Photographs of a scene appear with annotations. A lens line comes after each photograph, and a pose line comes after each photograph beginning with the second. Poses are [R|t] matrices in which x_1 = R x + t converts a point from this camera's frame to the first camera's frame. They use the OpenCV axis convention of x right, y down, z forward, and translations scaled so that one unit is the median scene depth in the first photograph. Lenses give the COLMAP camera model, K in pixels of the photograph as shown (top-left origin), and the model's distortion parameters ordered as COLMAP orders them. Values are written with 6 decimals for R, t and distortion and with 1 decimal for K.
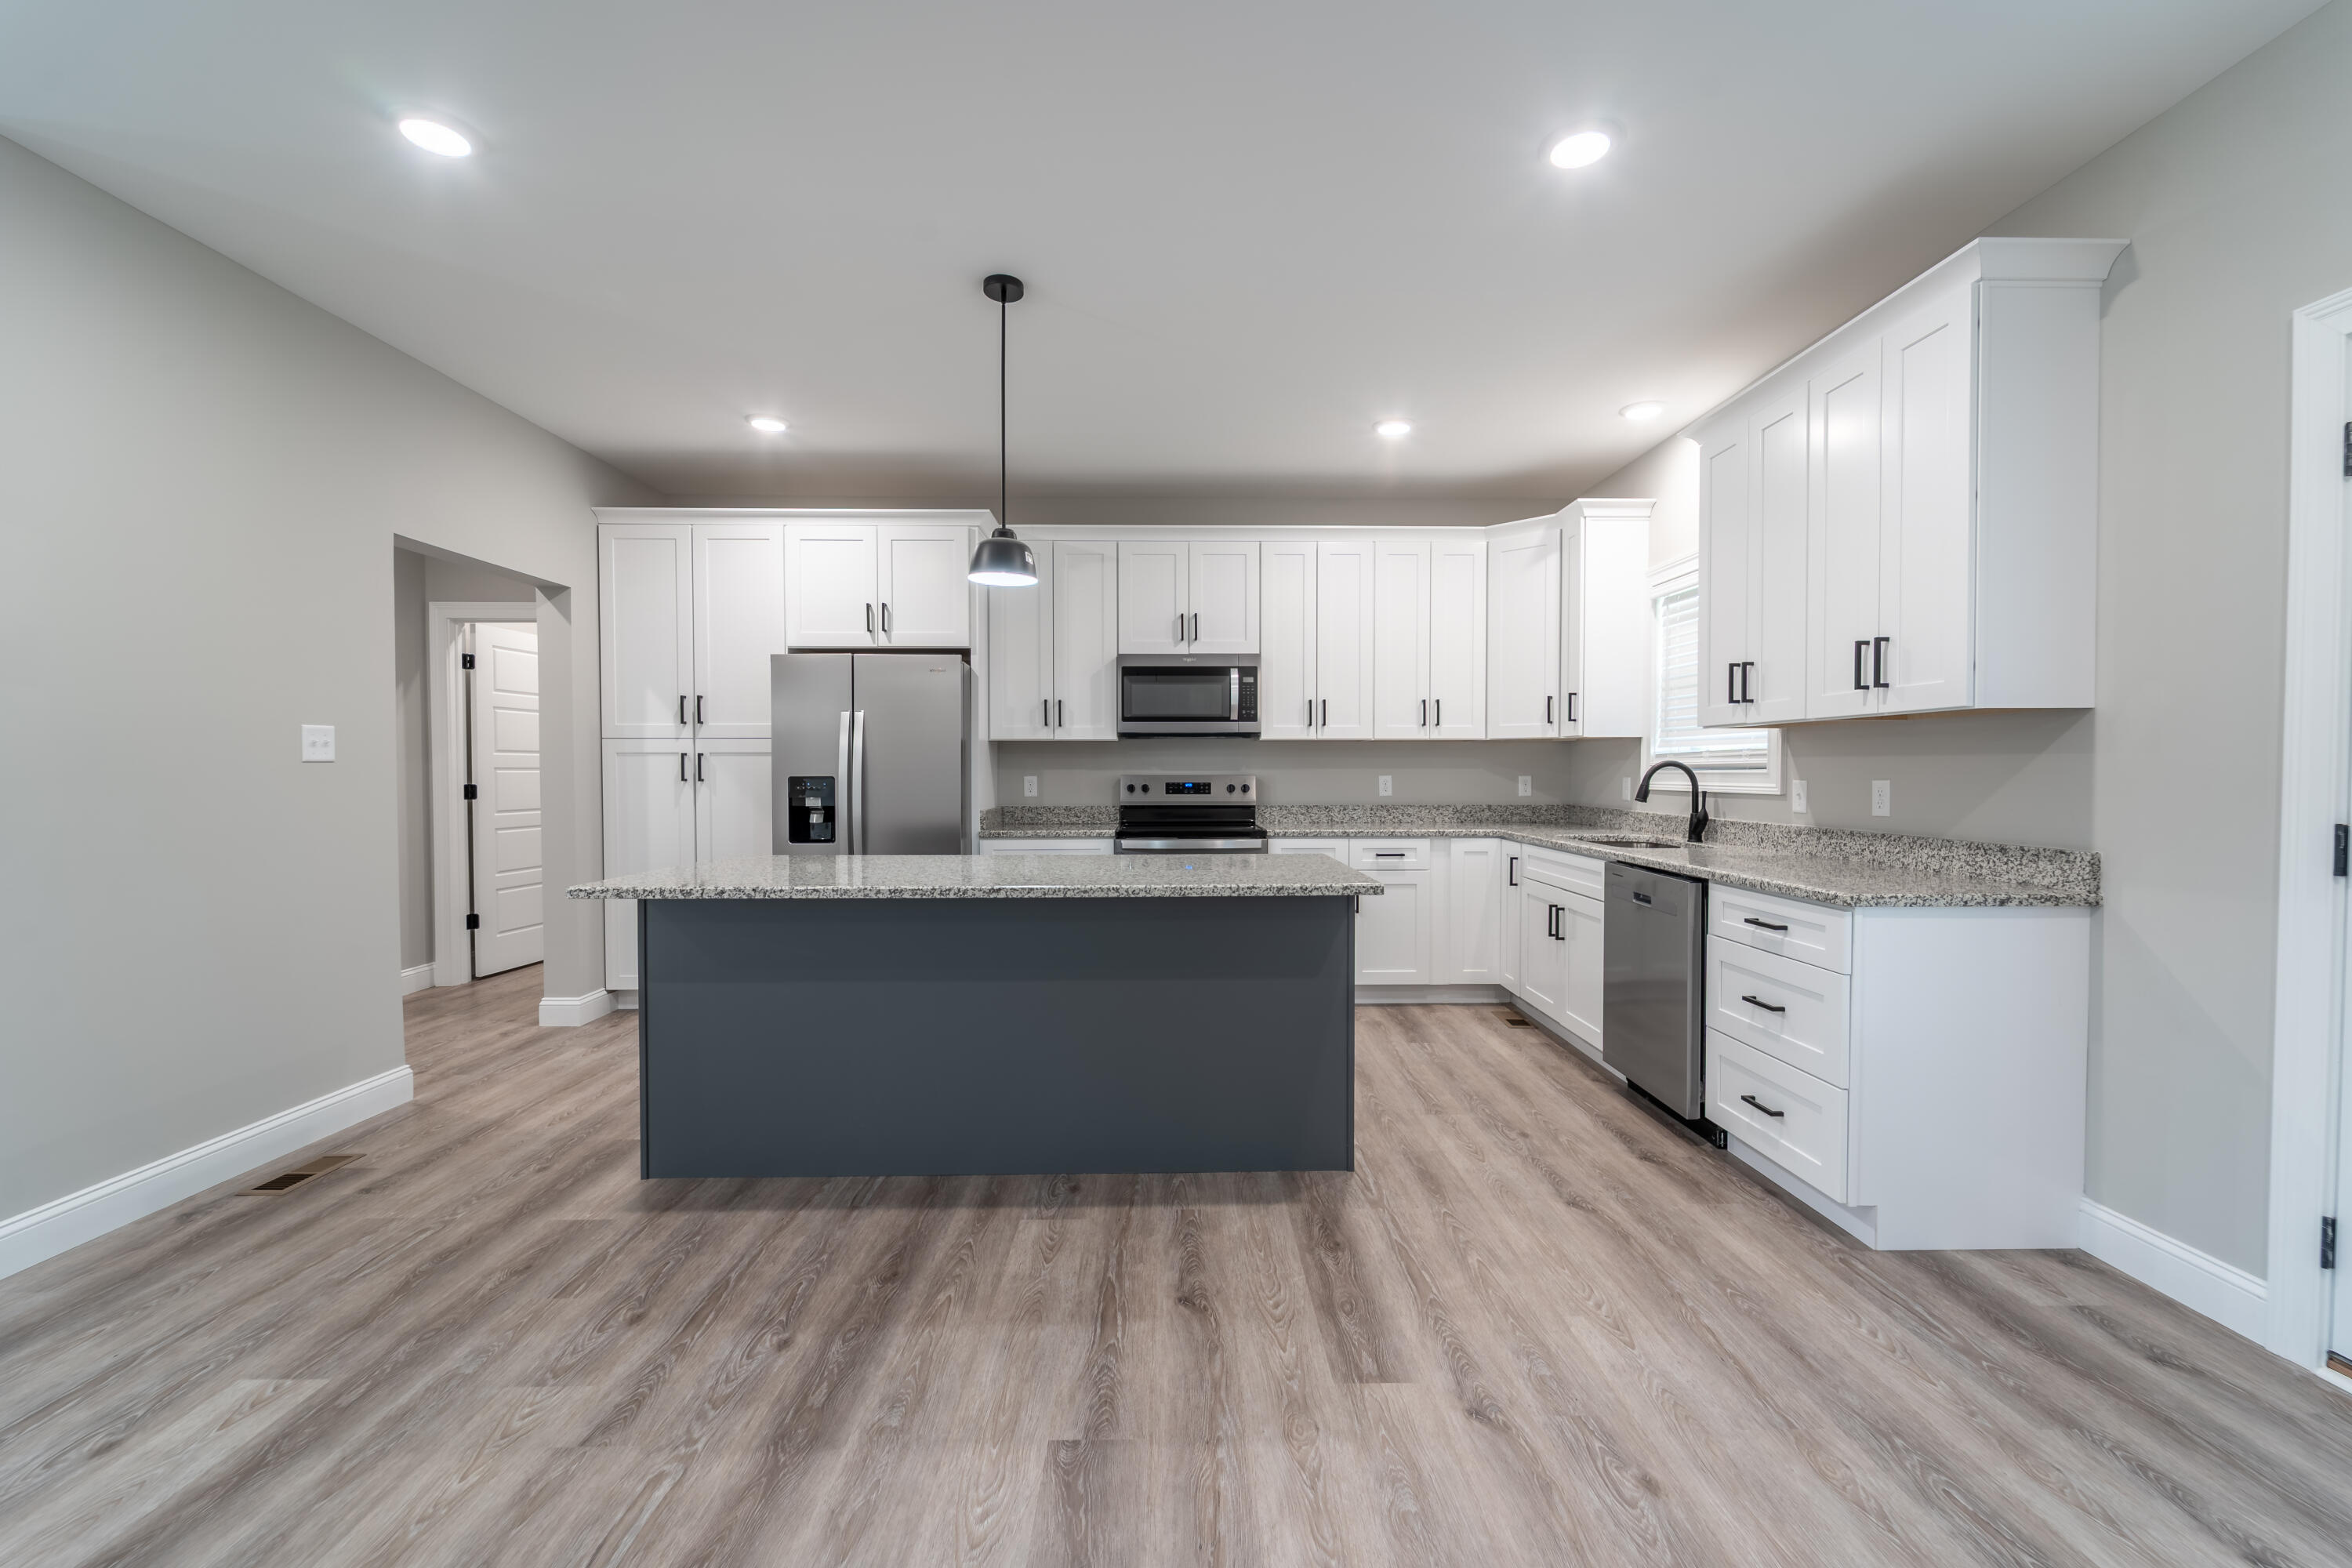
lens RADIAL K [[940.1, 0, 1176.7], [0, 940.1, 791.5], [0, 0, 1]] dist [0.005264, -0.004313]
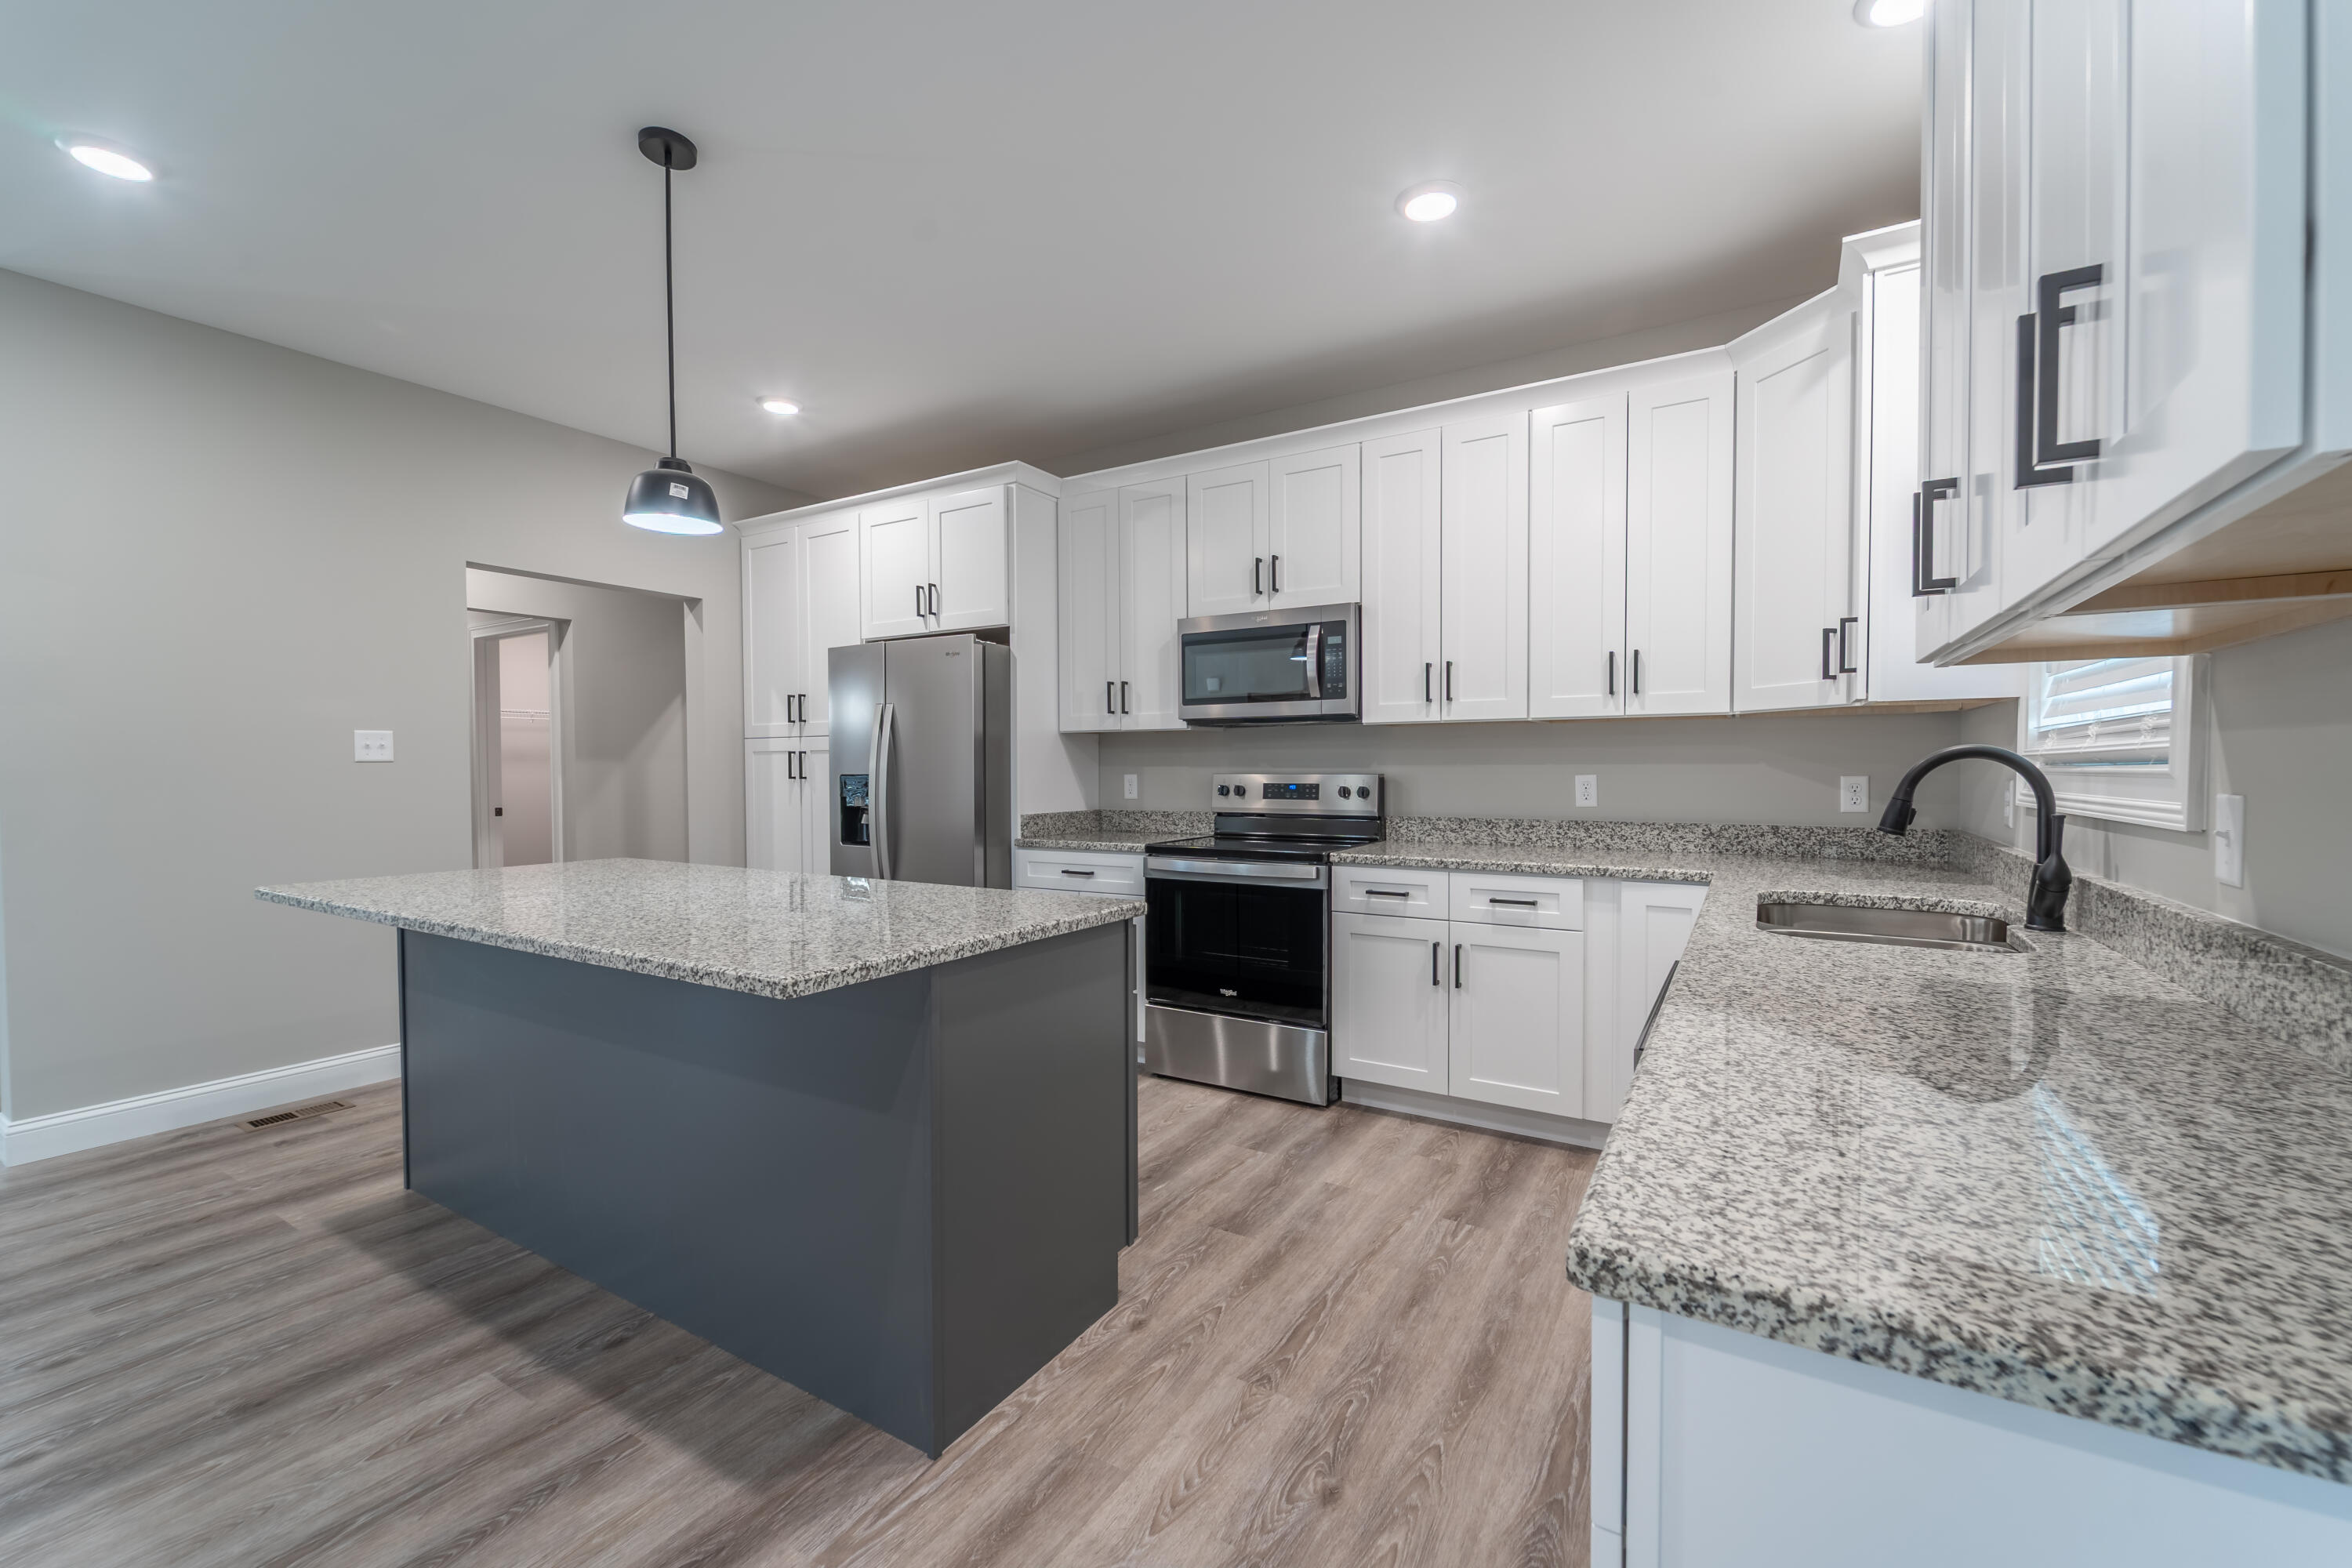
lens RADIAL K [[940.1, 0, 1176.7], [0, 940.1, 791.5], [0, 0, 1]] dist [0.005264, -0.004313]
pose [[0.850819, 0.011925, -0.525324, 0.365734], [-0.010043, 0.999929, 0.006434, -0.008011], [0.525363, -0.000198, 0.850878, 0.347962]]
